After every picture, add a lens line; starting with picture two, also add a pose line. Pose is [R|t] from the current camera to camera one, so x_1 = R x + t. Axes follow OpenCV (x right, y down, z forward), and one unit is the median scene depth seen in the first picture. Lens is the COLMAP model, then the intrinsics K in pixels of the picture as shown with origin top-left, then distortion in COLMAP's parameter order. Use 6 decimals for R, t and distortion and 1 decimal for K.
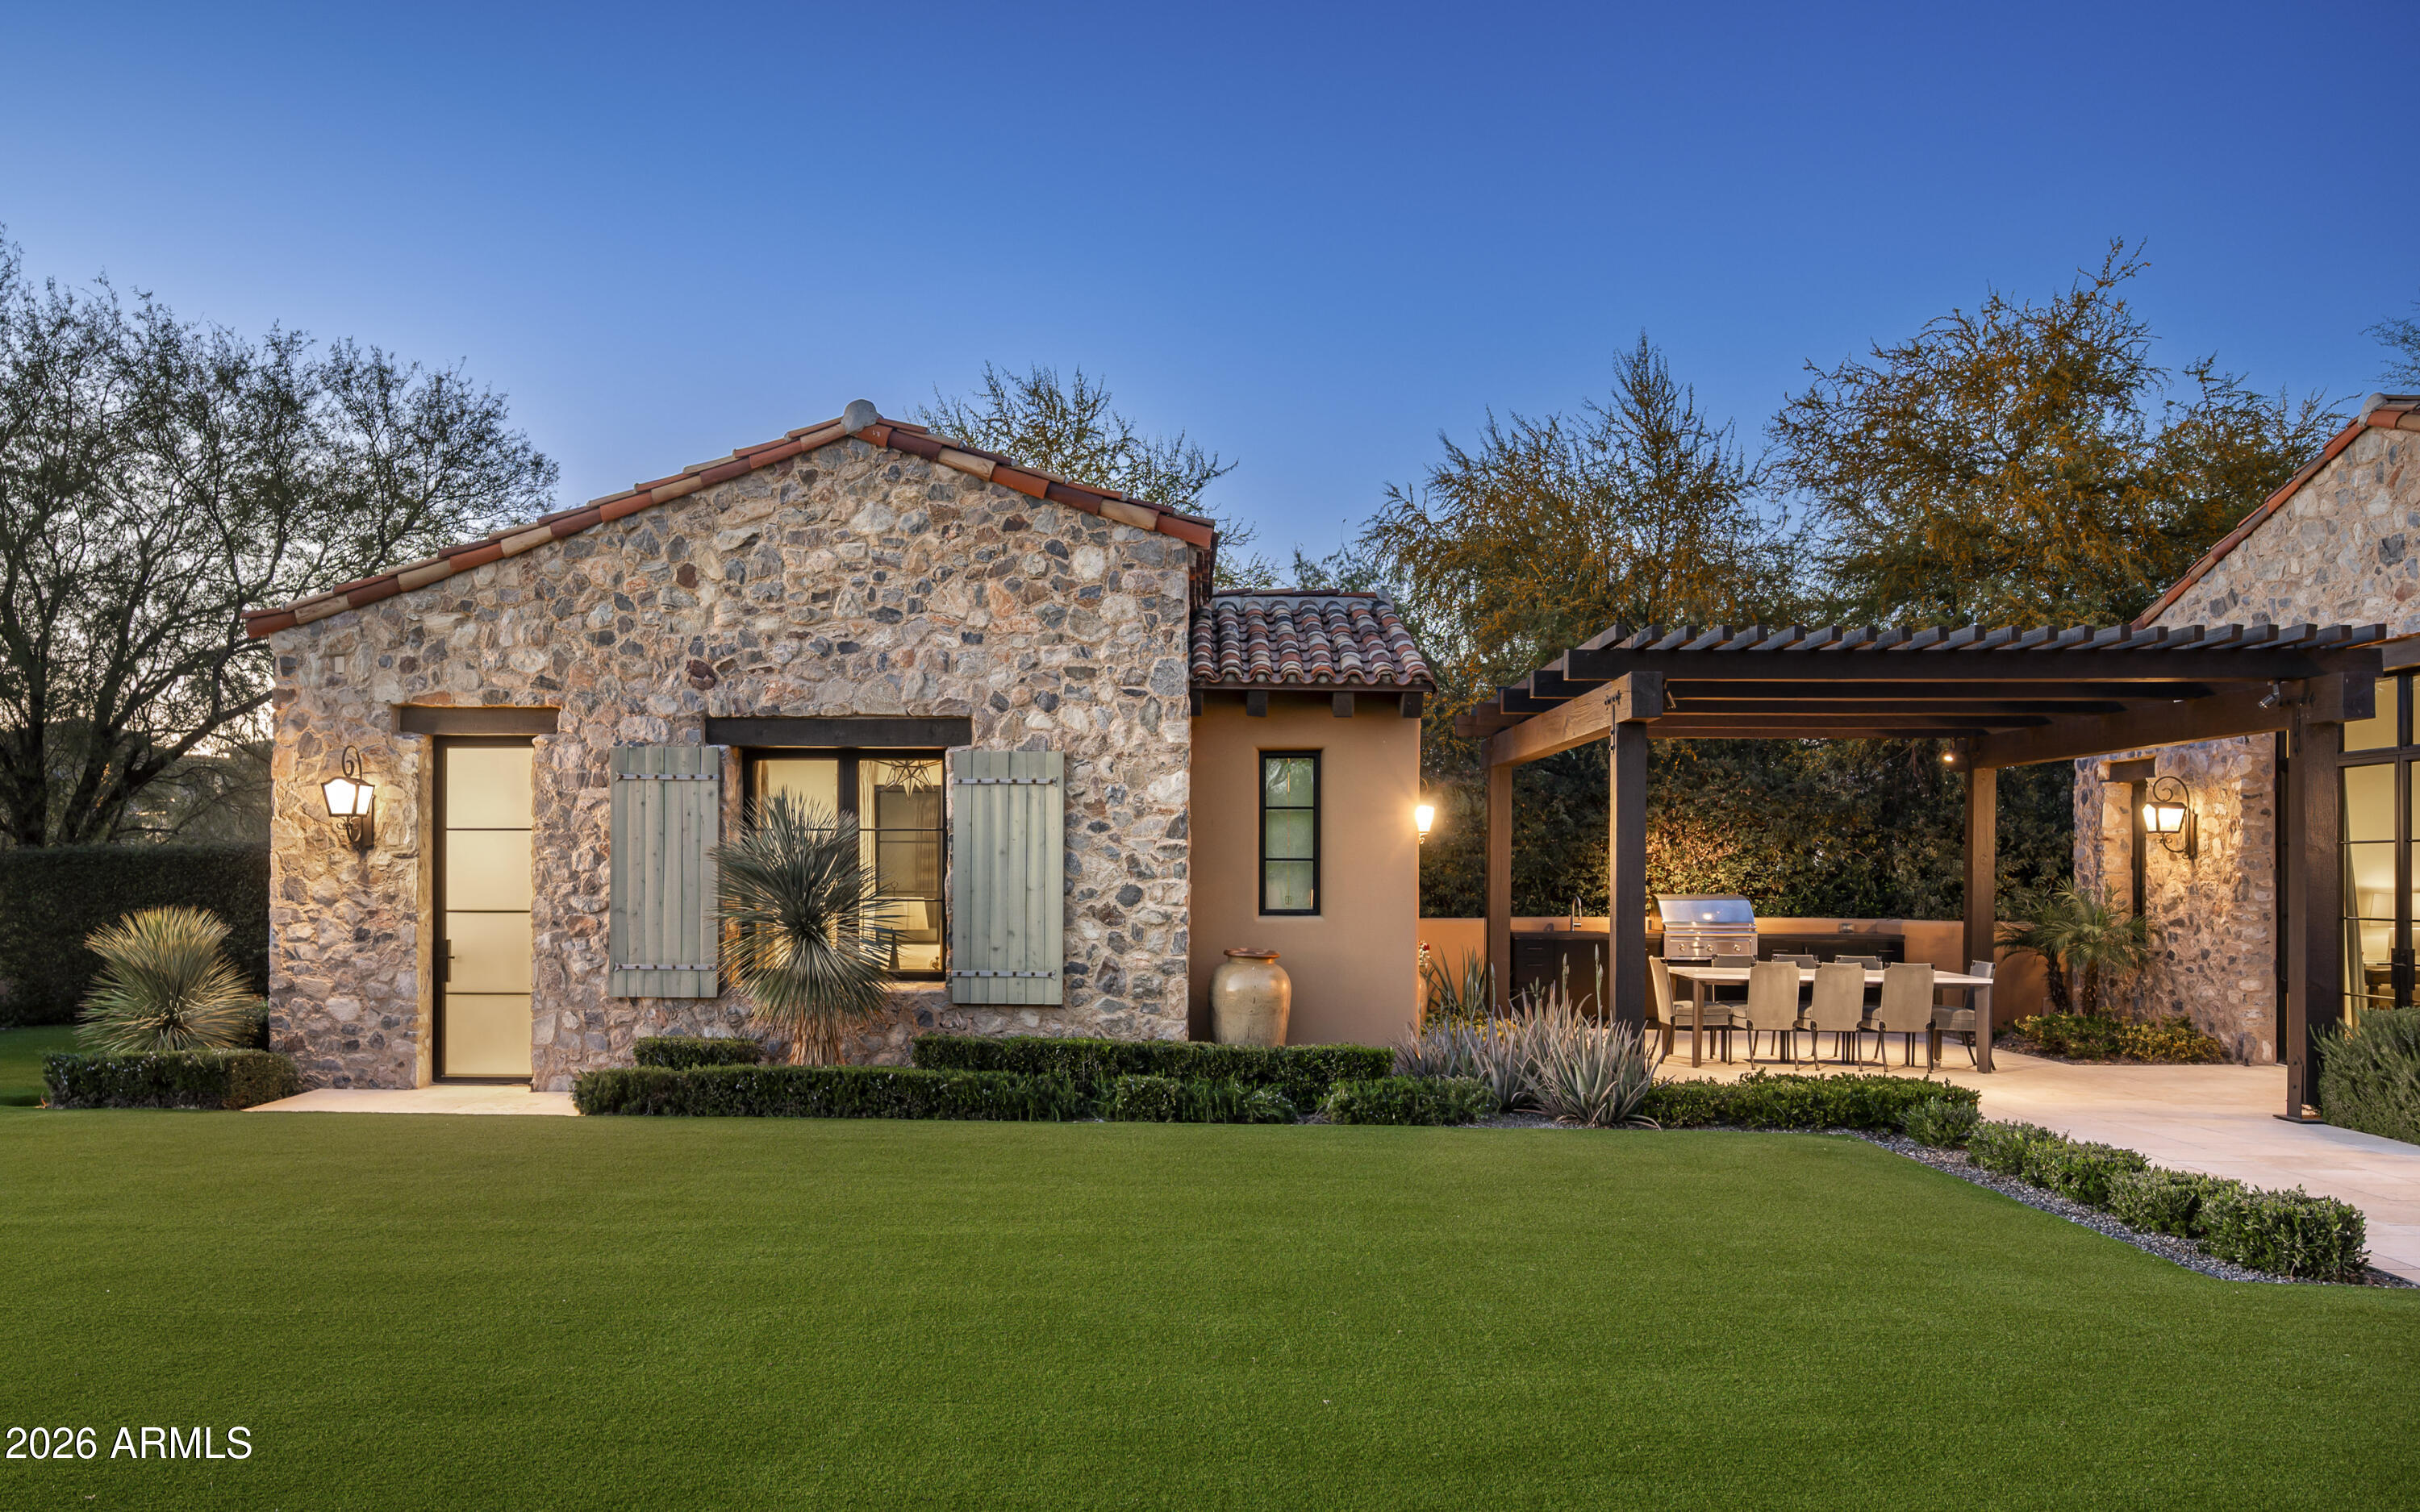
lens RADIAL K [[1815.7, 0, 1099.5], [0, 1815.7, 860.0], [0, 0, 1]] dist [-0.006682, 0.007987]
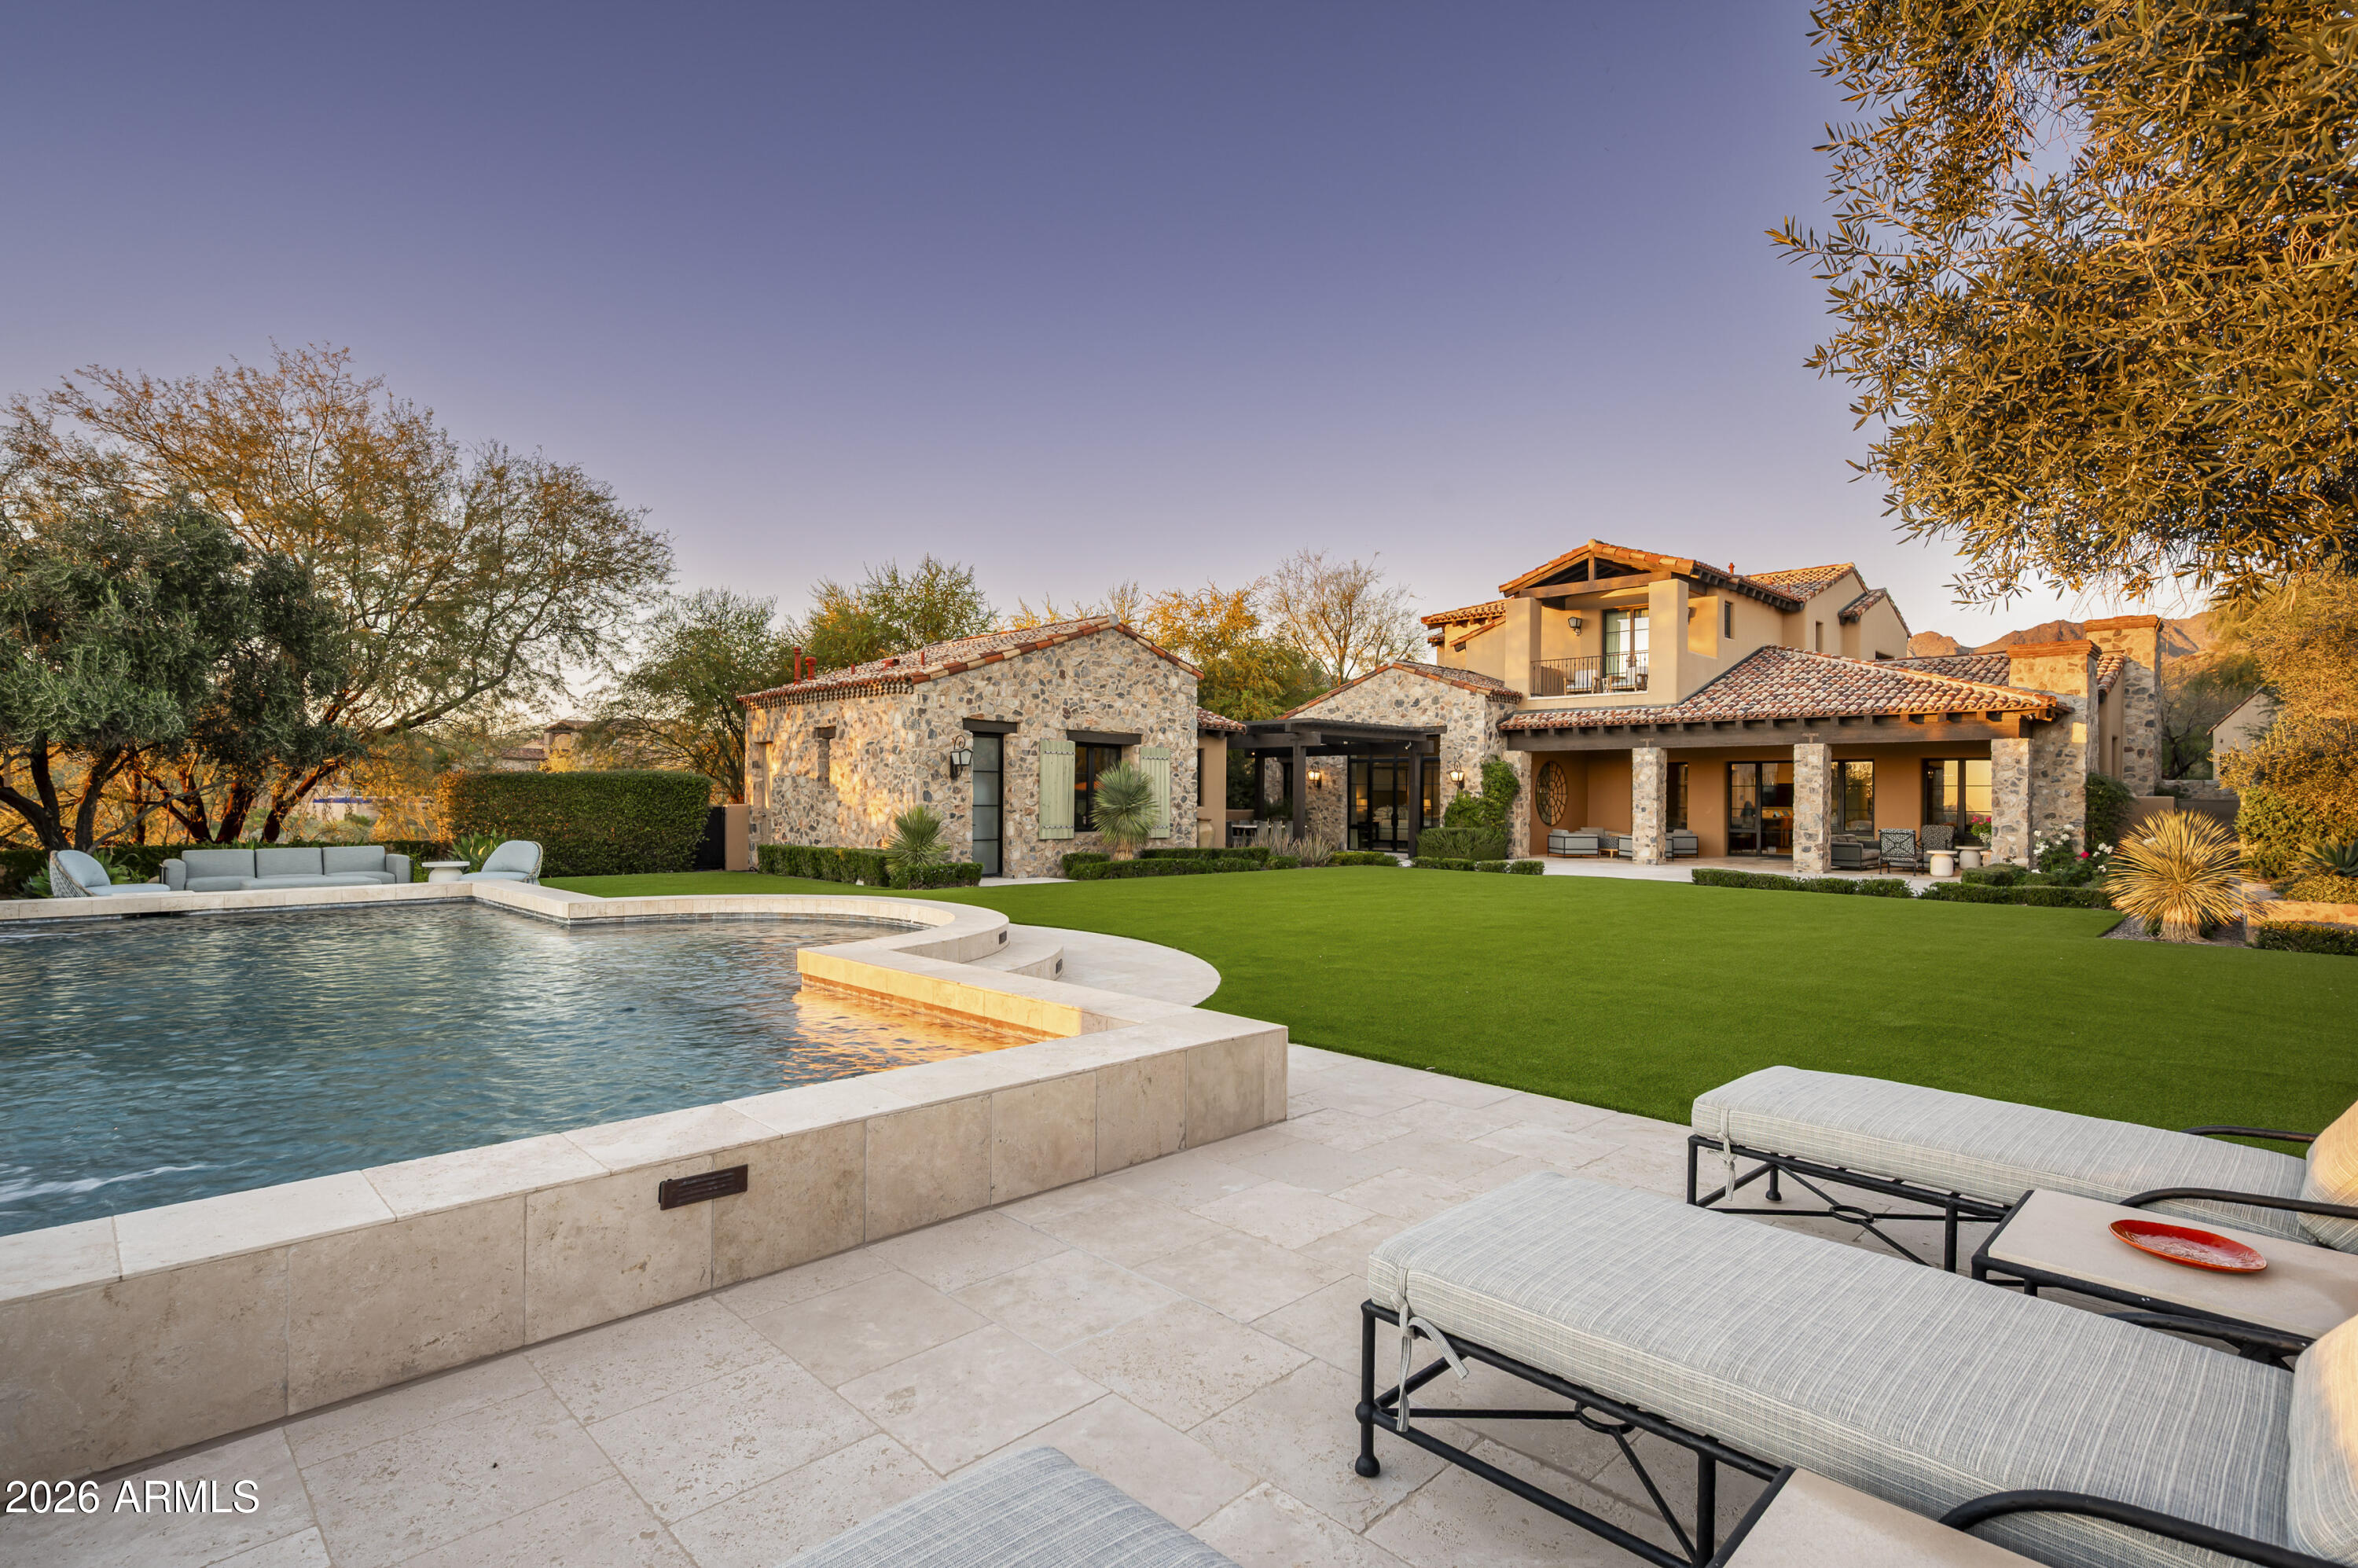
lens RADIAL K [[1131.0, 0, 1182.4], [0, 1131.0, 795.5], [0, 0, 1]] dist [0.005047, -0.001206]
pose [[0.672877, 0.003093, 0.739748, -1.292543], [-0.010685, 0.999928, 0.005539, 0.004080], [-0.739677, -0.011631, 0.672862, -0.200944]]
